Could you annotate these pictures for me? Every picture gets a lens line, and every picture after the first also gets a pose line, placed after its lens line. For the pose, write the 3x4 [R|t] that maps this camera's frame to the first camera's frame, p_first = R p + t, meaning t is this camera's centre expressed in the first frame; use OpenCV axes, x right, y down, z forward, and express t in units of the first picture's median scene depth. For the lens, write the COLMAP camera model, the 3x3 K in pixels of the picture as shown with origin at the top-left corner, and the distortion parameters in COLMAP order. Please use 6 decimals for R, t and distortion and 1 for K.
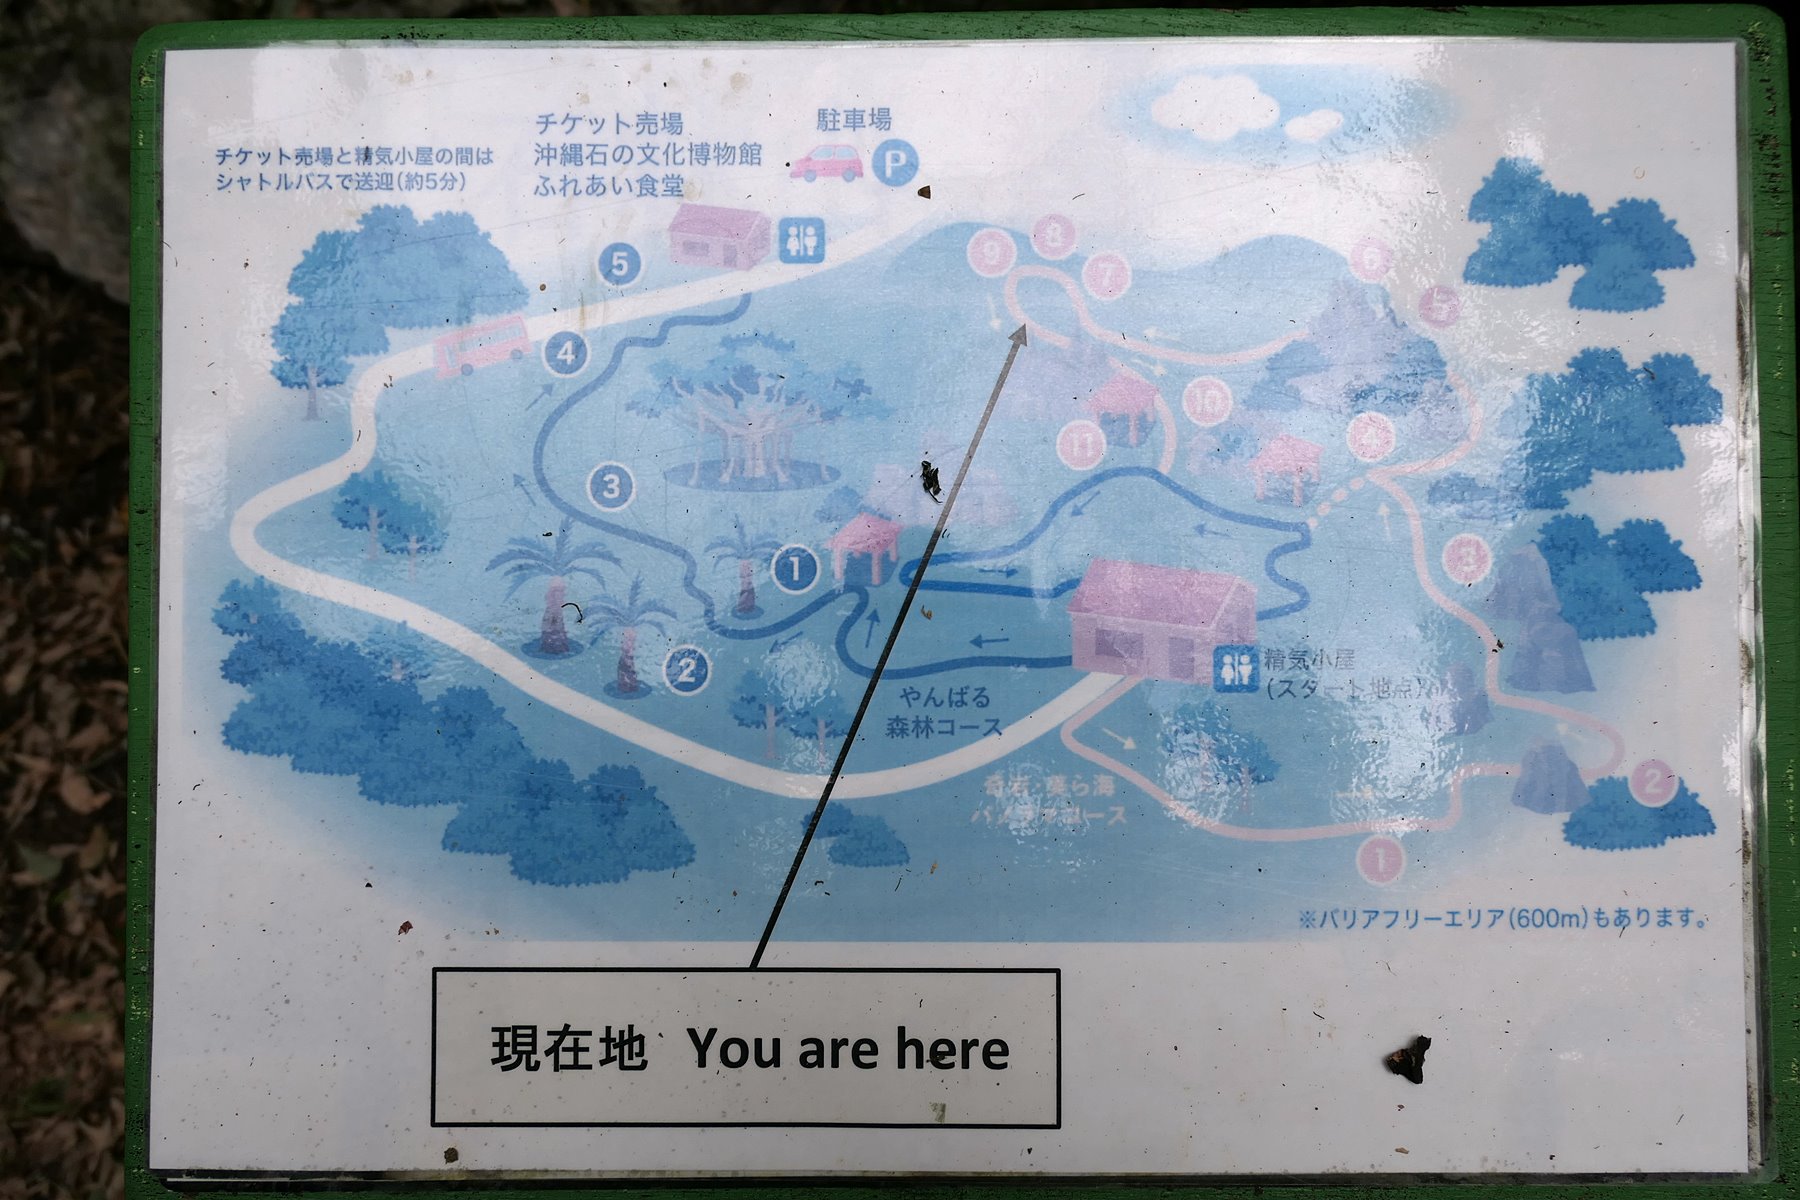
lens RADIAL K [[1259.0, 0, 900.0], [0, 1259.0, 600.0], [0, 0, 1]] dist [-0.008122, -0.001322]
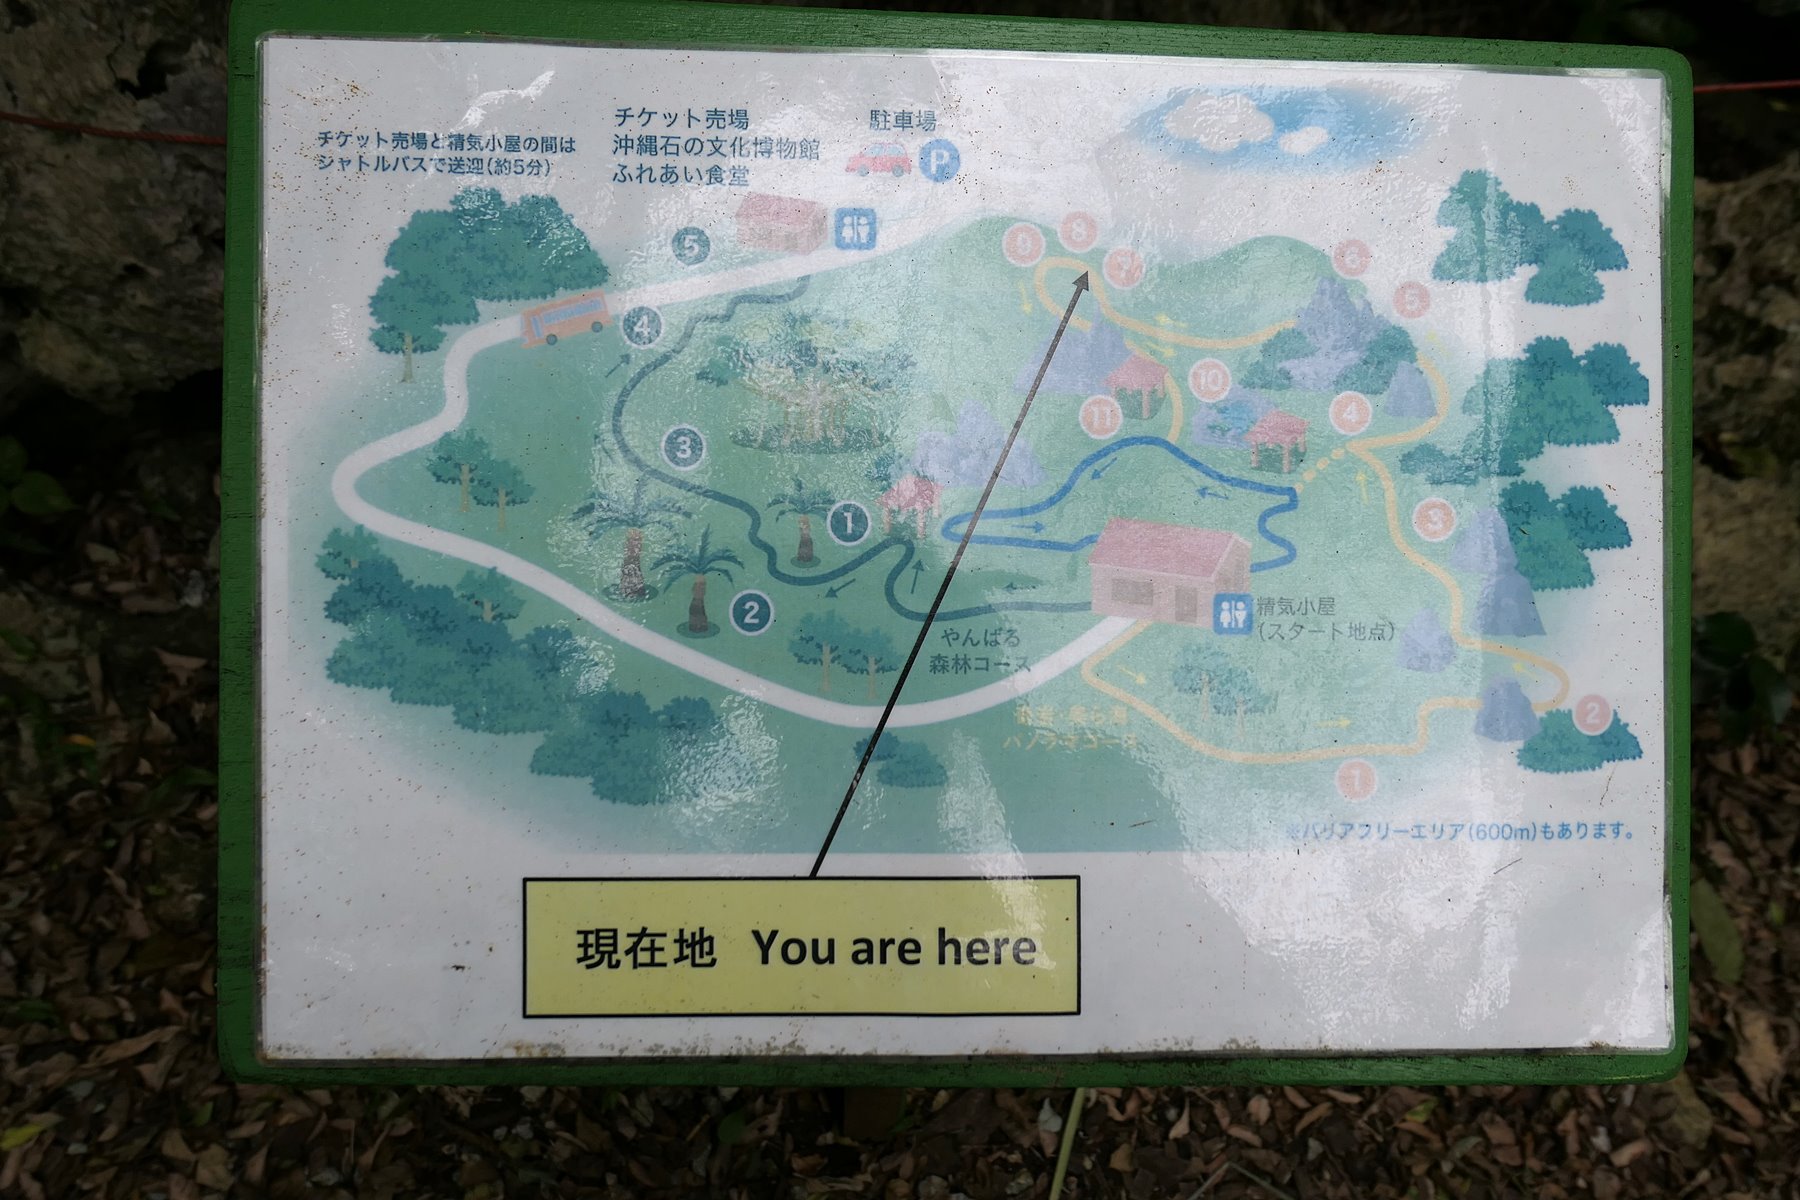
lens RADIAL K [[1259.0, 0, 900.0], [0, 1259.0, 600.0], [0, 0, 1]] dist [-0.008122, -0.001322]
pose [[0.999247, 0.005496, -0.038410, 0.005406], [-0.003805, 0.999026, 0.043958, -0.005345], [0.038614, -0.043778, 0.998295, -0.117194]]
